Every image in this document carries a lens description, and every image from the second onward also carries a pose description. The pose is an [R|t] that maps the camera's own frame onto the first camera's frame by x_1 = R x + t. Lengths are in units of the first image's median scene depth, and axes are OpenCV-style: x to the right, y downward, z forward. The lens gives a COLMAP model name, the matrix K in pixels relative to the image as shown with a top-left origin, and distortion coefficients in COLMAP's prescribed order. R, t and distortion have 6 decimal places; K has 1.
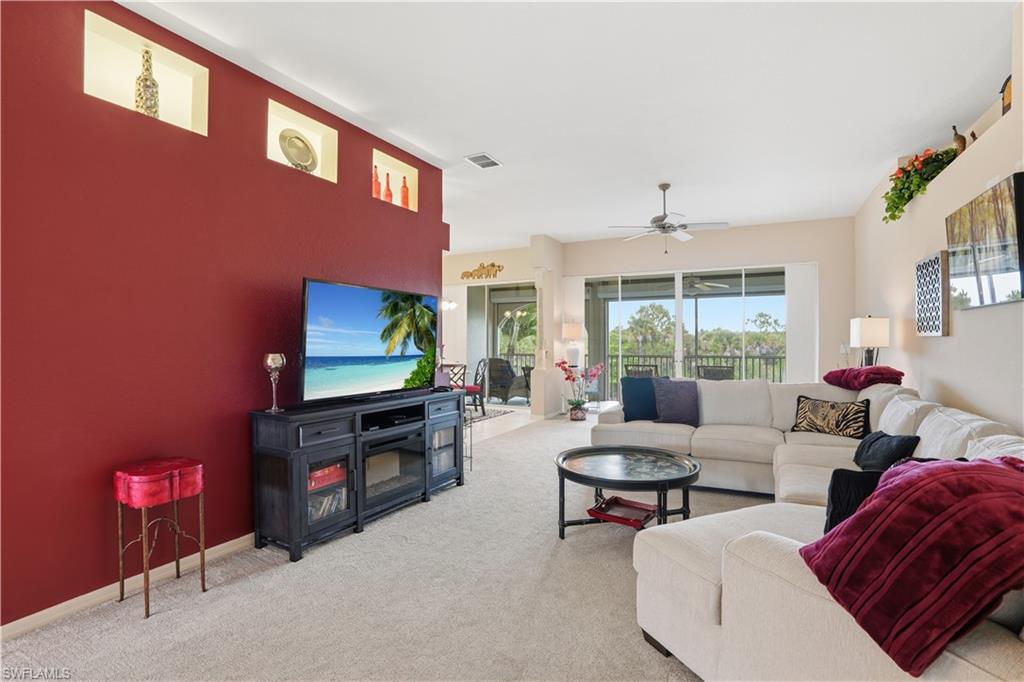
lens RADIAL K [[474.8, 0, 512.0], [0, 474.8, 340.0], [0, 0, 1]] dist [-0.059144, 0.019099]
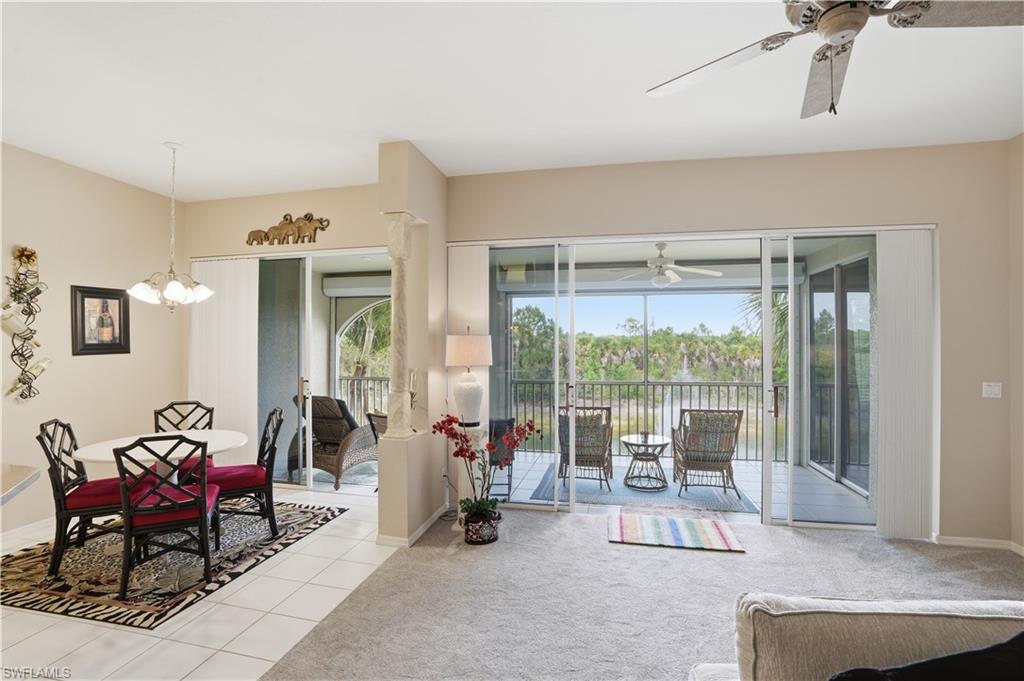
lens RADIAL K [[474.8, 0, 507.6], [0, 474.8, 340.9], [0, 0, 1]] dist [-0.059144, 0.019099]
pose [[0.965665, 0.004321, 0.259755, 0.087636], [-0.003710, 0.999989, -0.002841, -0.060909], [-0.259764, 0.001780, 0.965671, 1.149596]]
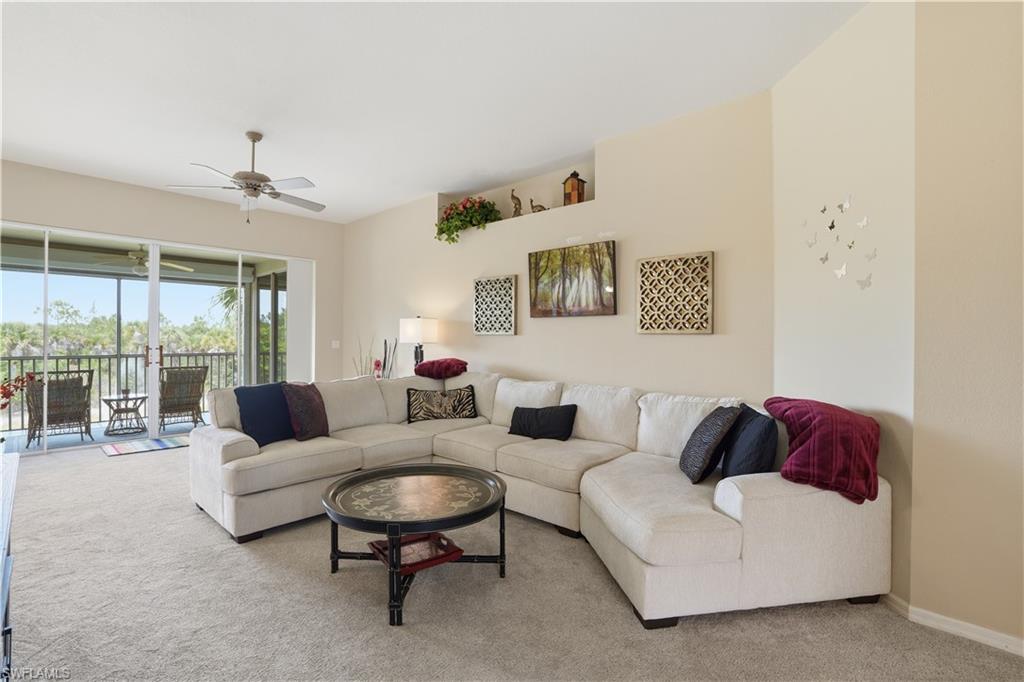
lens RADIAL K [[474.8, 0, 510.3], [0, 474.8, 334.8], [0, 0, 1]] dist [-0.059144, 0.019099]
pose [[0.259968, 0.010144, 0.965564, -0.437021], [-0.009520, 0.999923, -0.007942, 0.002610], [-0.965570, -0.007127, 0.260045, 0.570479]]
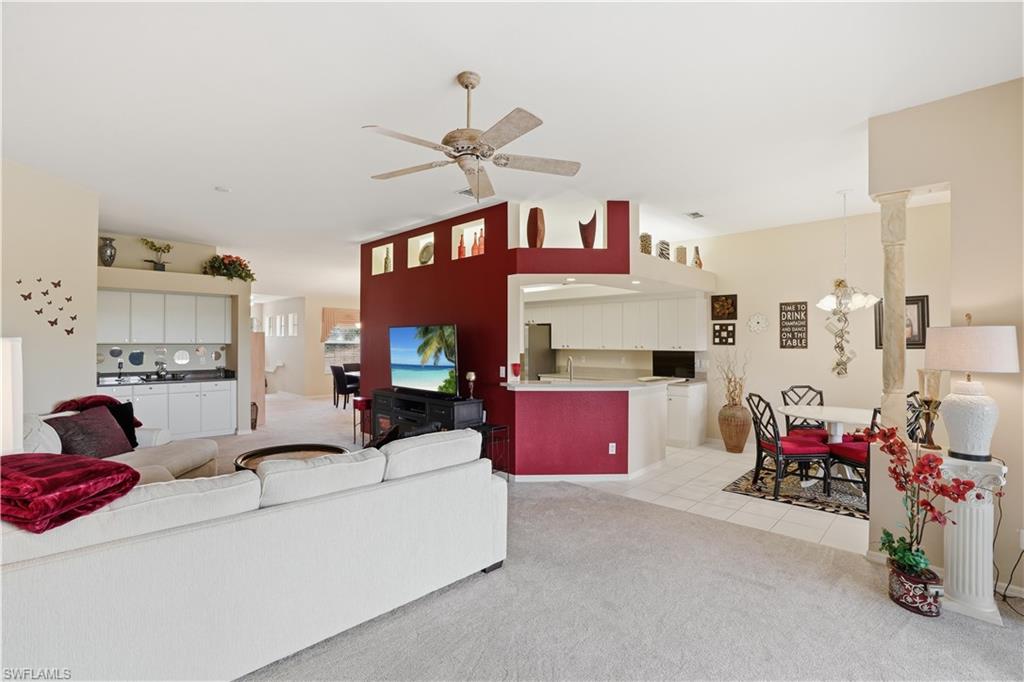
lens RADIAL K [[474.8, 0, 503.9], [0, 474.8, 342.0], [0, 0, 1]] dist [-0.059144, 0.019099]
pose [[-0.291251, 0.004894, -0.956634, 1.140519], [0.000856, 0.999988, 0.004855, -0.058506], [0.956646, 0.000595, -0.291252, 1.704754]]
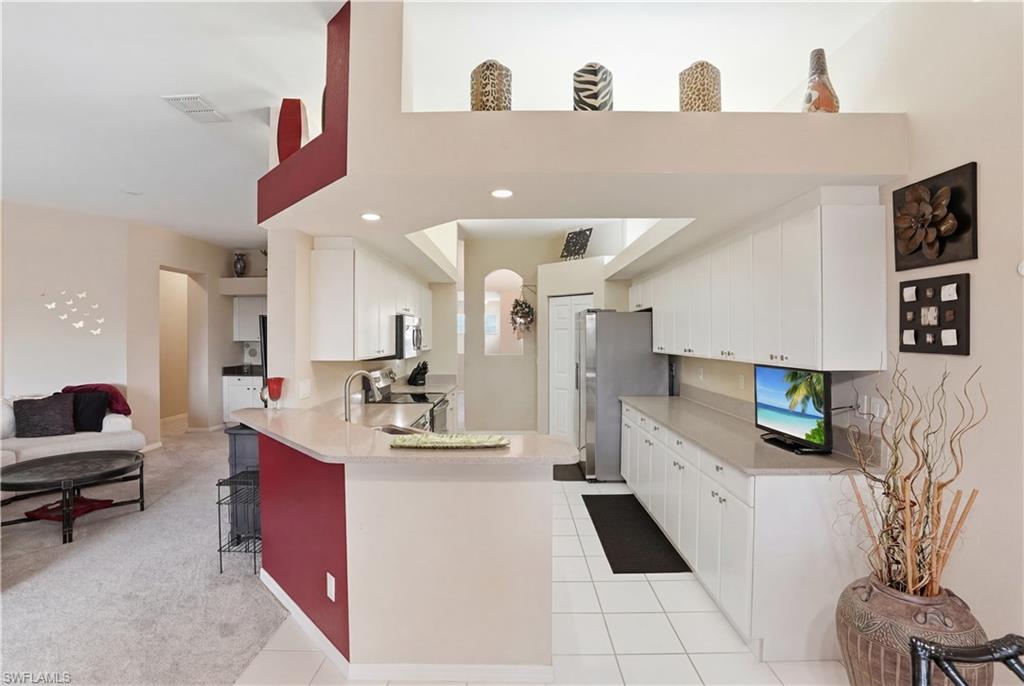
lens RADIAL K [[474.8, 0, 496.4], [0, 474.8, 342.3], [0, 0, 1]] dist [-0.059144, 0.019099]
pose [[-0.890345, 0.006577, -0.455239, -0.171103], [0.002611, 0.999953, 0.009340, -0.055857], [0.455279, 0.007127, -0.890320, 2.214374]]
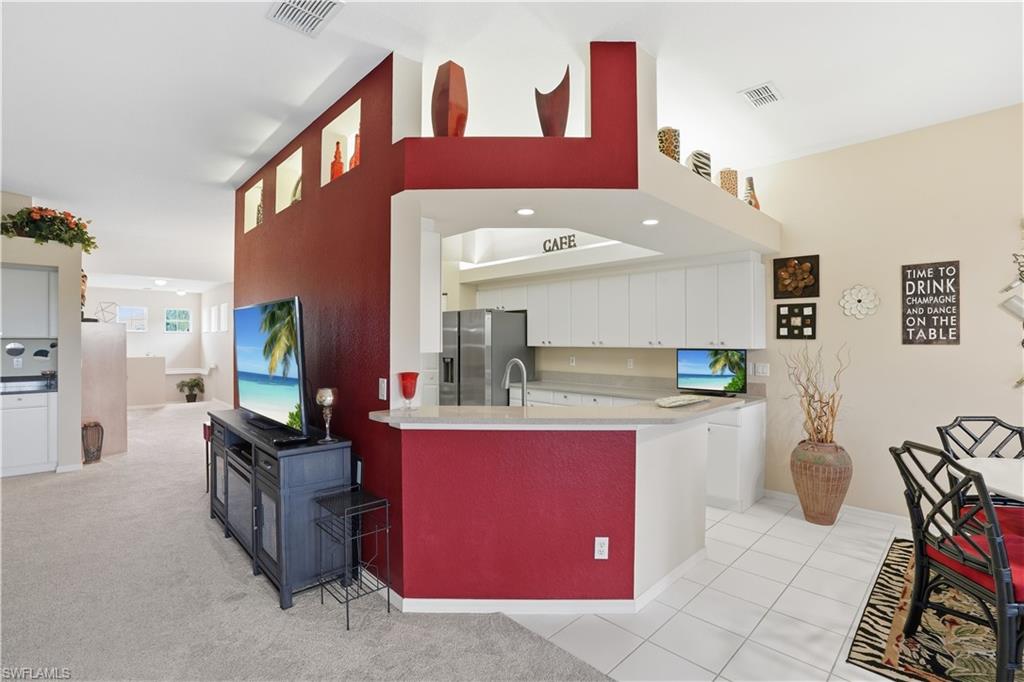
lens RADIAL K [[468.7, 0, 509.6], [0, 468.7, 342.2], [0, 0, 1]] dist [-0.034826, 0.004575]
pose [[-0.307921, 0.005643, -0.951395, 0.407899], [0.000660, 0.999983, 0.005717, -0.037020], [0.951412, 0.001133, -0.307919, 1.685530]]
